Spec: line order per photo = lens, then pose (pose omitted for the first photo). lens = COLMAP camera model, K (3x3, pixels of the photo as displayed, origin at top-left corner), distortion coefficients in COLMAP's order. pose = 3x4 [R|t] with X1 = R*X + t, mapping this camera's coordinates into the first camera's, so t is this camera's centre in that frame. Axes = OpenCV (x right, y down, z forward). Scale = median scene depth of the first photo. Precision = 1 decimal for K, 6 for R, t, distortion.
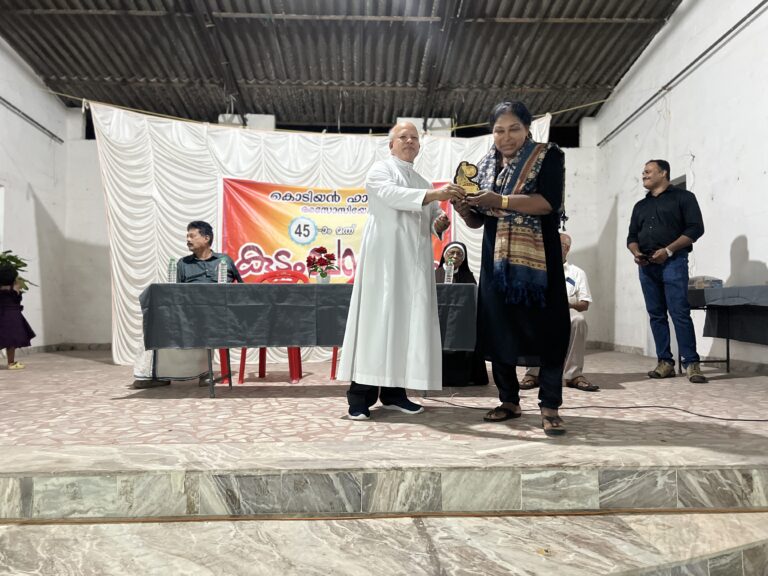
lens RADIAL K [[579.7, 0, 387.5], [0, 579.7, 286.0], [0, 0, 1]] dist [0.041822, -0.049274]
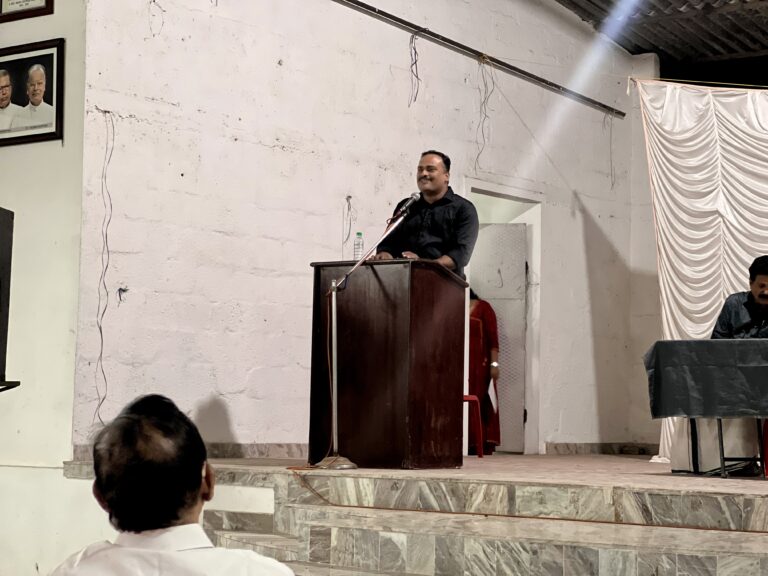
lens RADIAL K [[1713.4, 0, 373.8], [0, 1713.4, 270.7], [0, 0, 1]] dist [0.212828, 0.000000]
pose [[0.755008, -0.040718, -0.654450, 0.603300], [0.008808, 0.998610, -0.051970, 0.013547], [0.655657, 0.033473, 0.754317, -0.759525]]
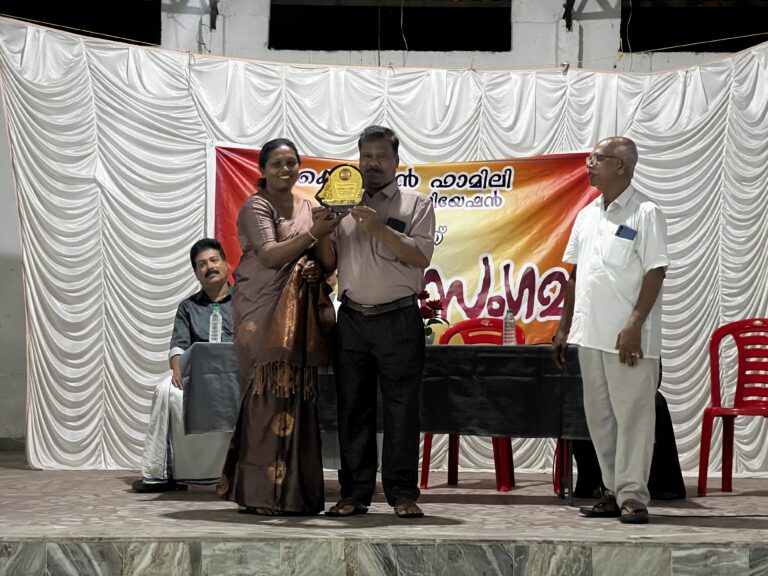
lens RADIAL K [[1713.4, 0, 376.7], [0, 1713.4, 280.5], [0, 0, 1]] dist [0.212828, 0.000000]
pose [[0.999260, 0.008395, -0.037534, -0.062203], [-0.008765, 0.999914, -0.009708, -0.040258], [0.037450, 0.010030, 0.999248, -0.726058]]
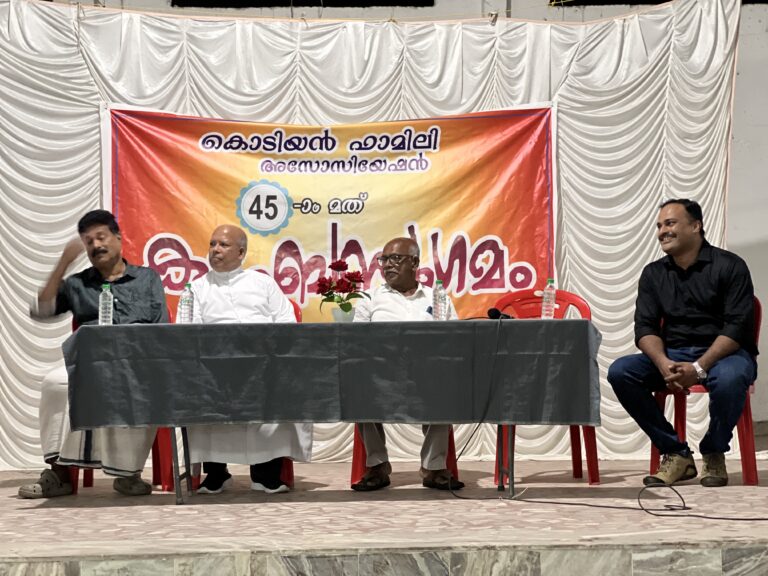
lens RADIAL K [[1713.4, 0, 385.5], [0, 1713.4, 264.9], [0, 0, 1]] dist [0.212828, 0.000000]
pose [[0.999876, -0.012894, 0.009014, -0.056093], [0.012965, 0.999886, -0.007803, -0.033151], [-0.008912, 0.007919, 0.999929, -0.566902]]
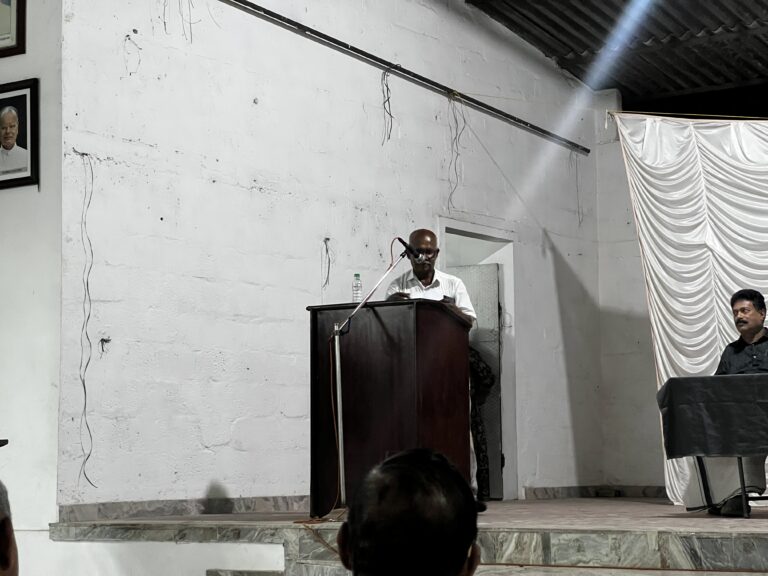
lens RADIAL K [[1713.4, 0, 376.8], [0, 1713.4, 285.0], [0, 0, 1]] dist [0.212828, 0.000000]
pose [[0.790323, -0.072877, -0.608341, 0.490324], [0.037366, 0.996786, -0.070869, 0.014412], [0.611551, 0.033278, 0.790505, -0.765844]]
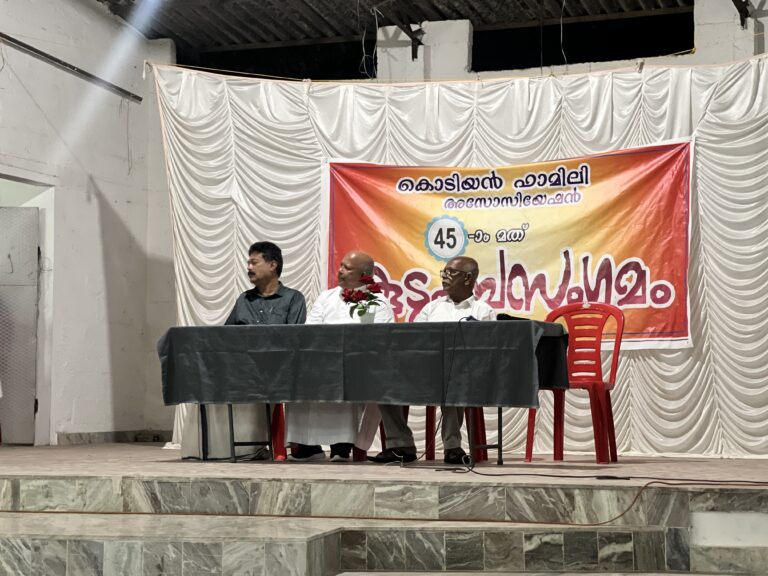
lens RADIAL K [[1713.4, 0, 380.7], [0, 1713.4, 273.6], [0, 0, 1]] dist [0.212828, 0.000000]
pose [[0.906970, -0.030834, -0.420064, 0.595084], [0.015825, 0.999107, -0.039169, 0.013317], [0.420897, 0.028878, 0.906649, -0.734853]]
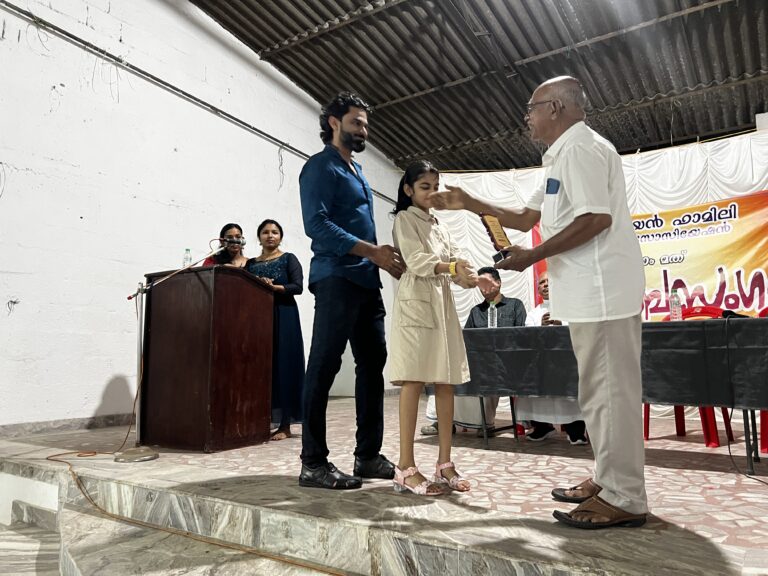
lens RADIAL K [[579.7, 0, 384.7], [0, 579.7, 281.2], [0, 0, 1]] dist [0.041822, -0.049274]
pose [[0.801906, -0.085826, -0.591253, 0.095936], [0.034706, 0.994649, -0.097312, 0.003449], [0.596441, 0.057515, 0.800594, 0.079165]]
